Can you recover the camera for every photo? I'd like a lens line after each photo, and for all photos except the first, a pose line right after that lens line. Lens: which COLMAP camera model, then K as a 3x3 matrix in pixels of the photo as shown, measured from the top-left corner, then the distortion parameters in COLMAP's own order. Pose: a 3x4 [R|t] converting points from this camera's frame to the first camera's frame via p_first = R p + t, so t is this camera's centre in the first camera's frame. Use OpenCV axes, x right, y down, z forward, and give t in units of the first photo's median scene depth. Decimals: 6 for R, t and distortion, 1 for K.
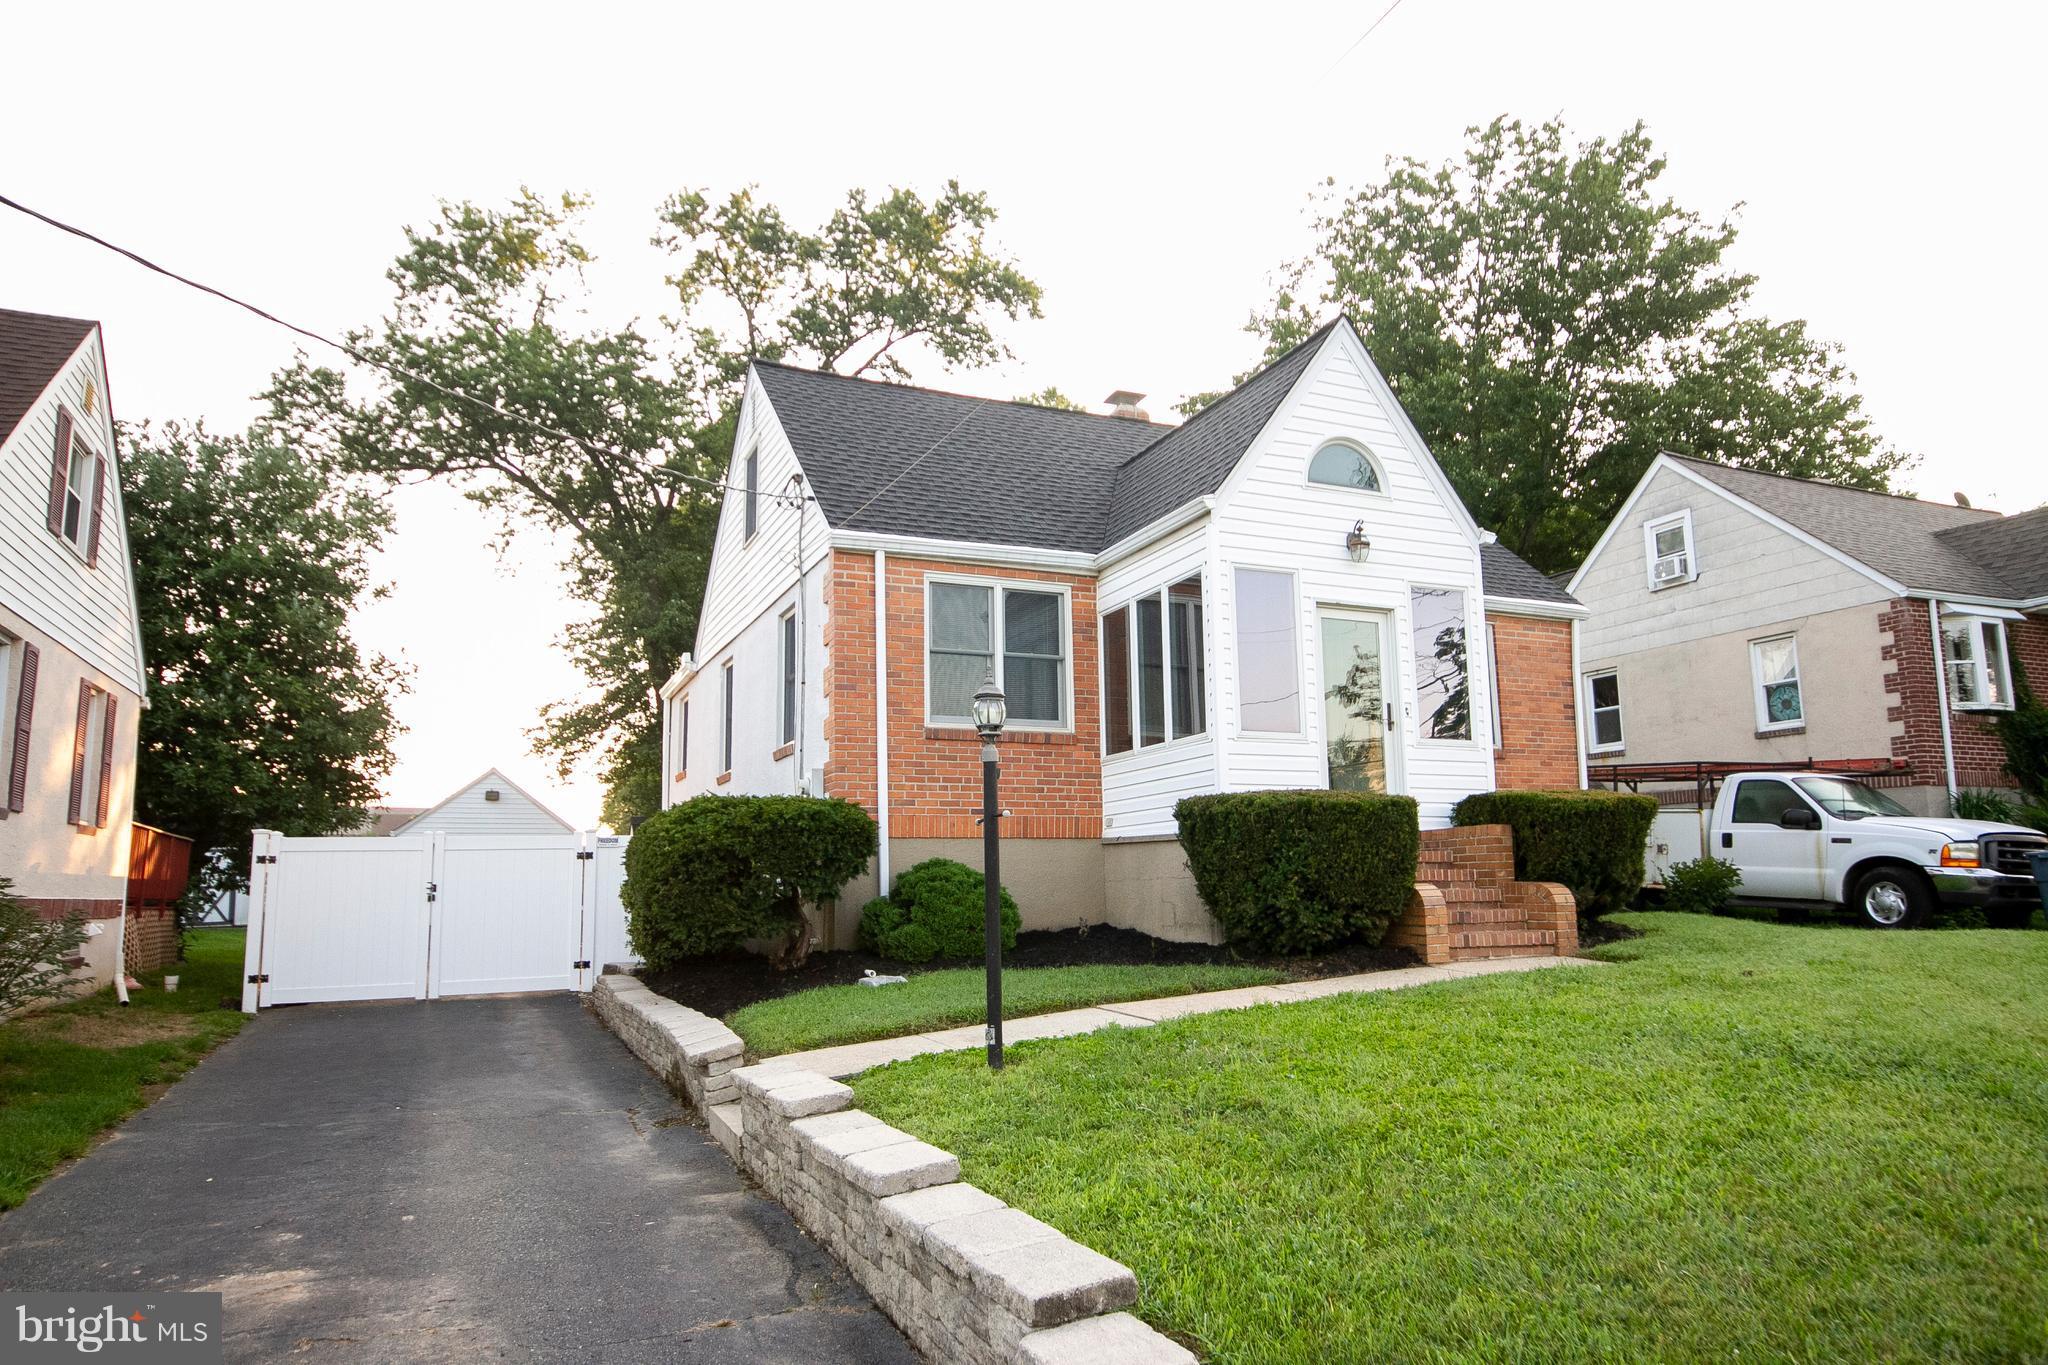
lens RADIAL K [[1303.4, 0, 1026.0], [0, 1303.4, 684.4], [0, 0, 1]] dist [0.000402, 0.003567]
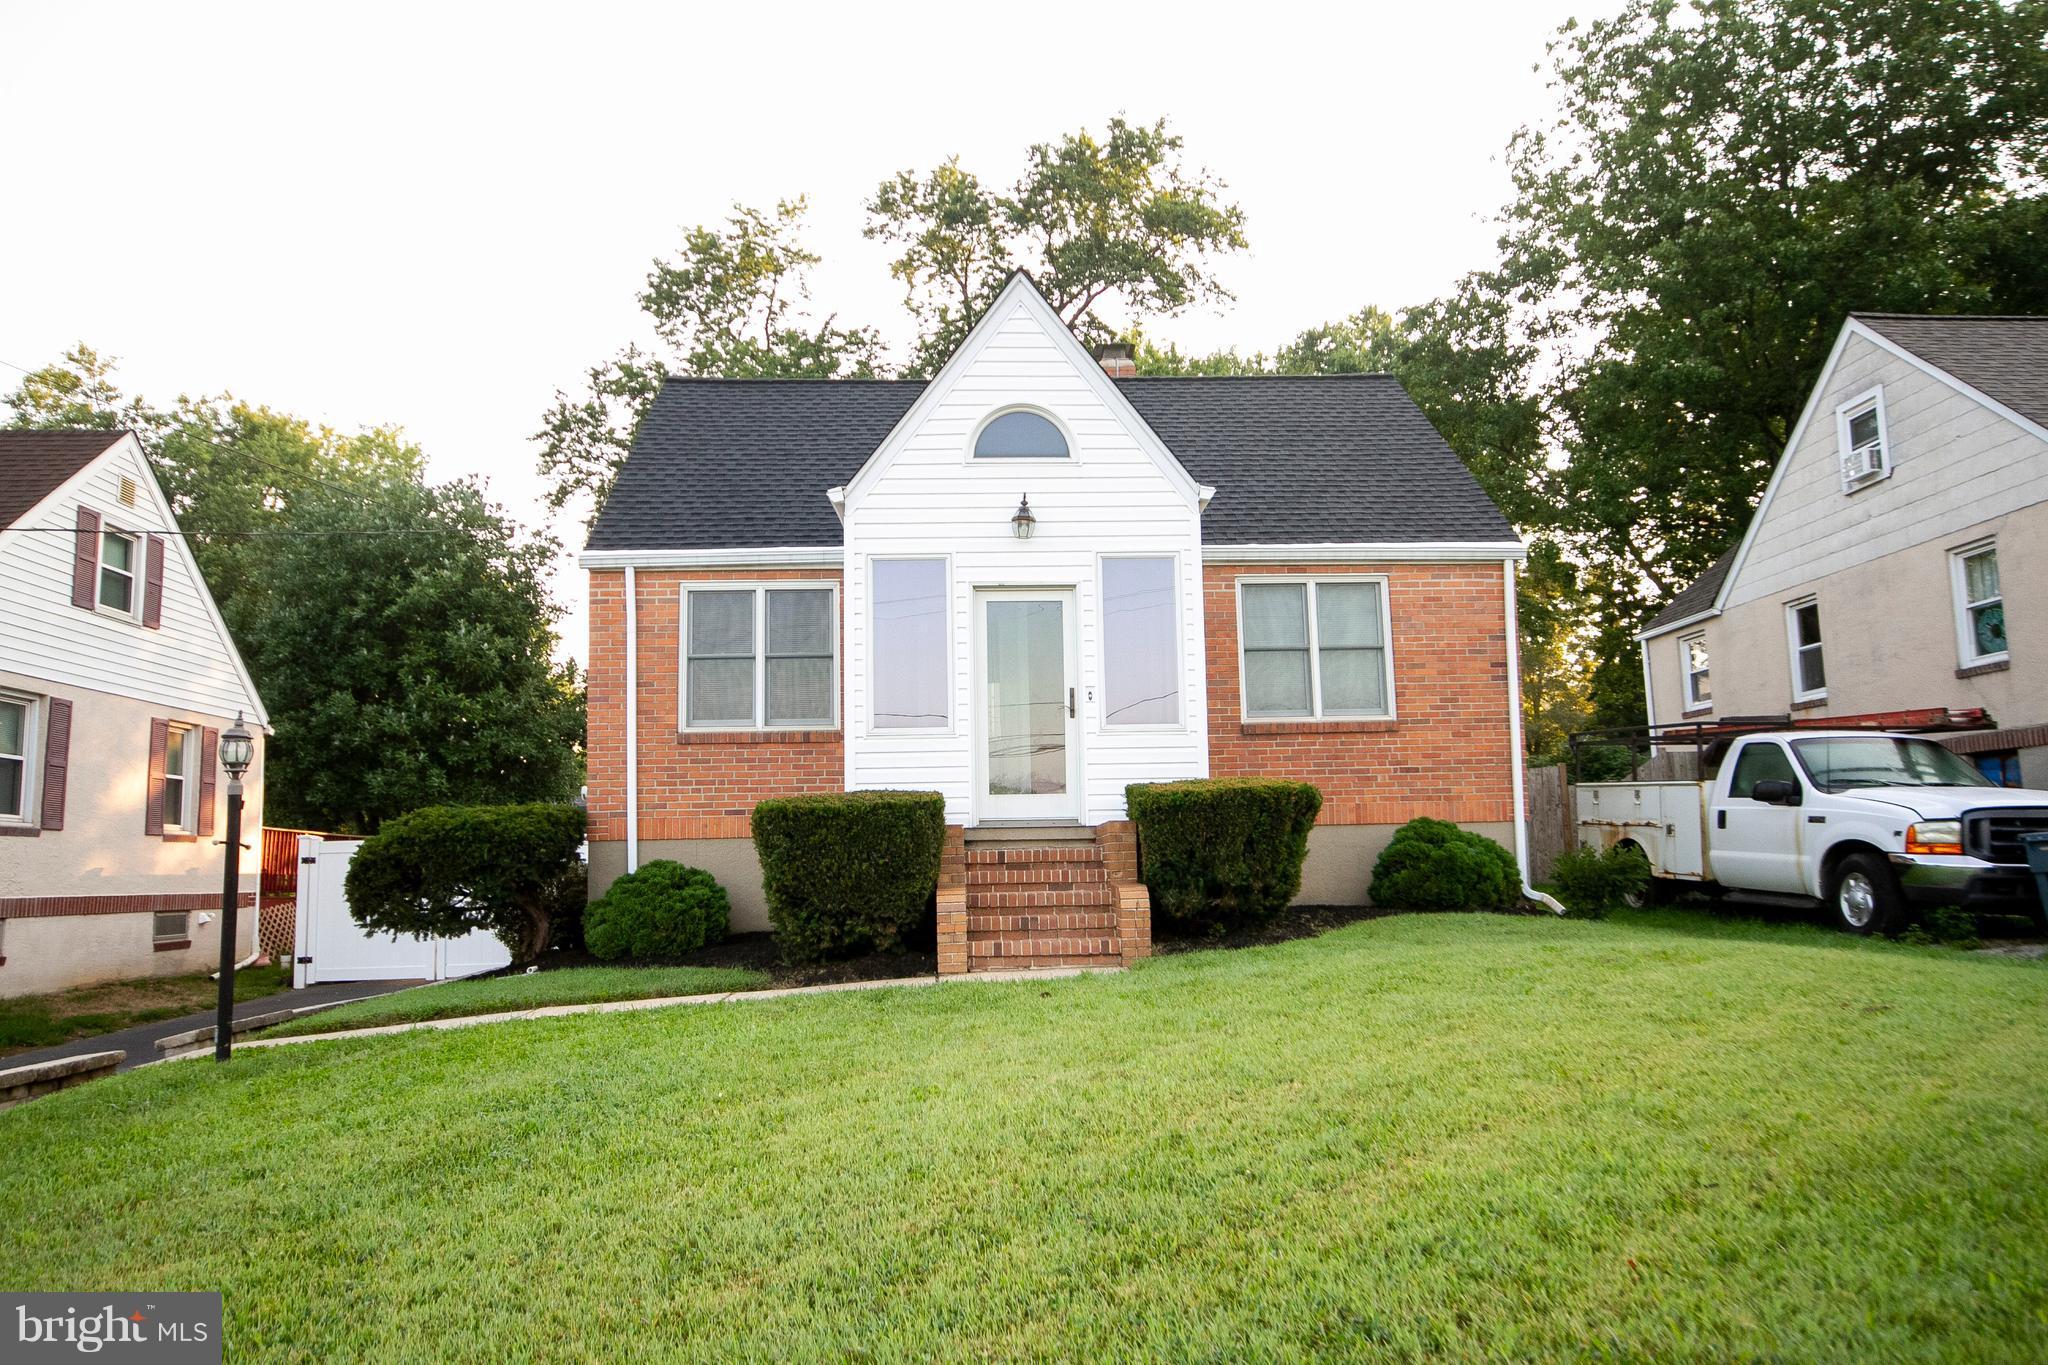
lens RADIAL K [[1394.2, 0, 1025.2], [0, 1394.2, 690.0], [0, 0, 1]] dist [0.002031, 0.000405]
pose [[0.930947, -0.052423, -0.361371, 0.502998], [0.064485, 0.997689, 0.021392, -0.006141], [0.359415, -0.043218, 0.932177, 0.056324]]
